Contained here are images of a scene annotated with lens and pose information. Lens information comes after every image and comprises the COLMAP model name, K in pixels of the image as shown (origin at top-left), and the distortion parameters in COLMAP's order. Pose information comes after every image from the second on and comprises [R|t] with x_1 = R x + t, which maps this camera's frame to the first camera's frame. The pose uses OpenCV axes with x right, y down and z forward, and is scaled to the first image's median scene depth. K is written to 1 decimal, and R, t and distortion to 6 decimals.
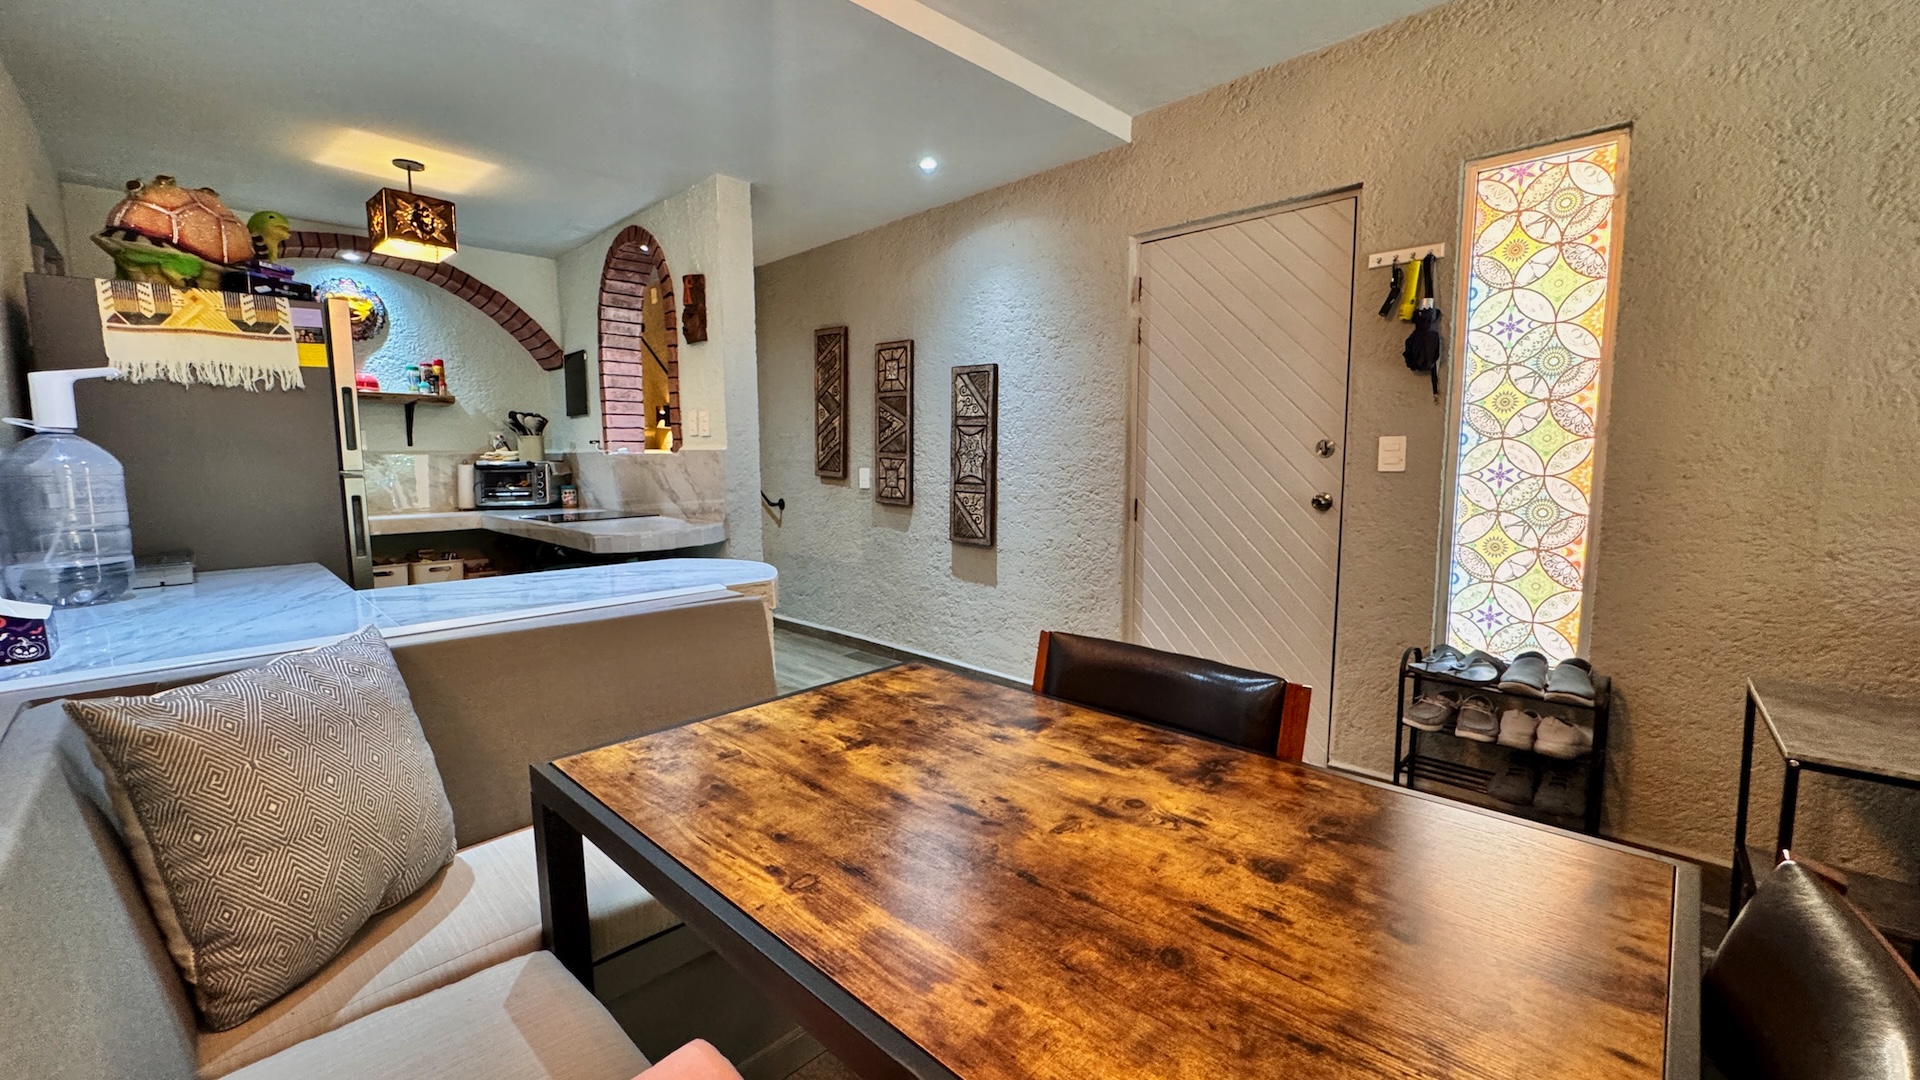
lens RADIAL K [[765.1, 0, 964.3], [0, 765.1, 538.3], [0, 0, 1]] dist [-0.002604, -0.000156]
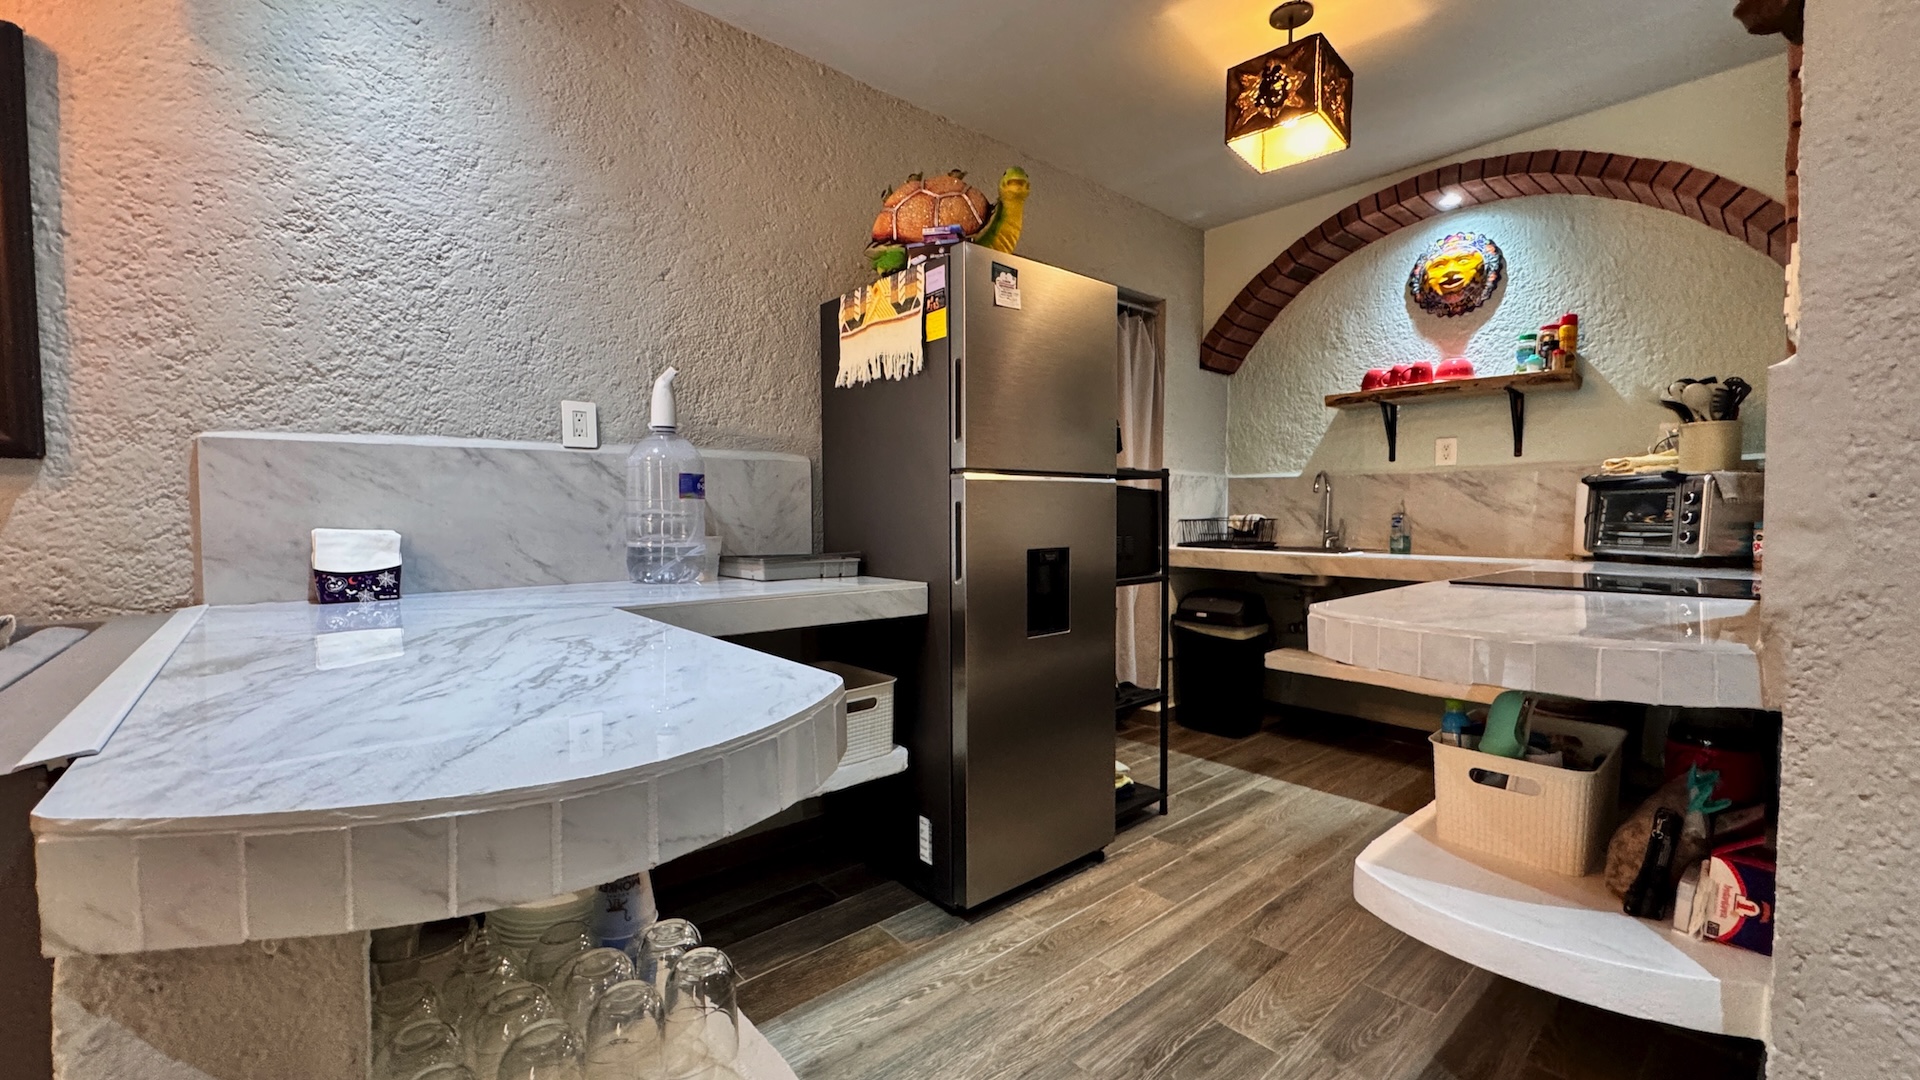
lens RADIAL K [[765.1, 0, 964.5], [0, 765.1, 540.0], [0, 0, 1]] dist [-0.002604, -0.000156]
pose [[-0.077192, 0.045033, -0.995999, -0.029936], [-0.108502, 0.992667, 0.053291, -0.044640], [0.991095, 0.112182, -0.071740, 0.826269]]
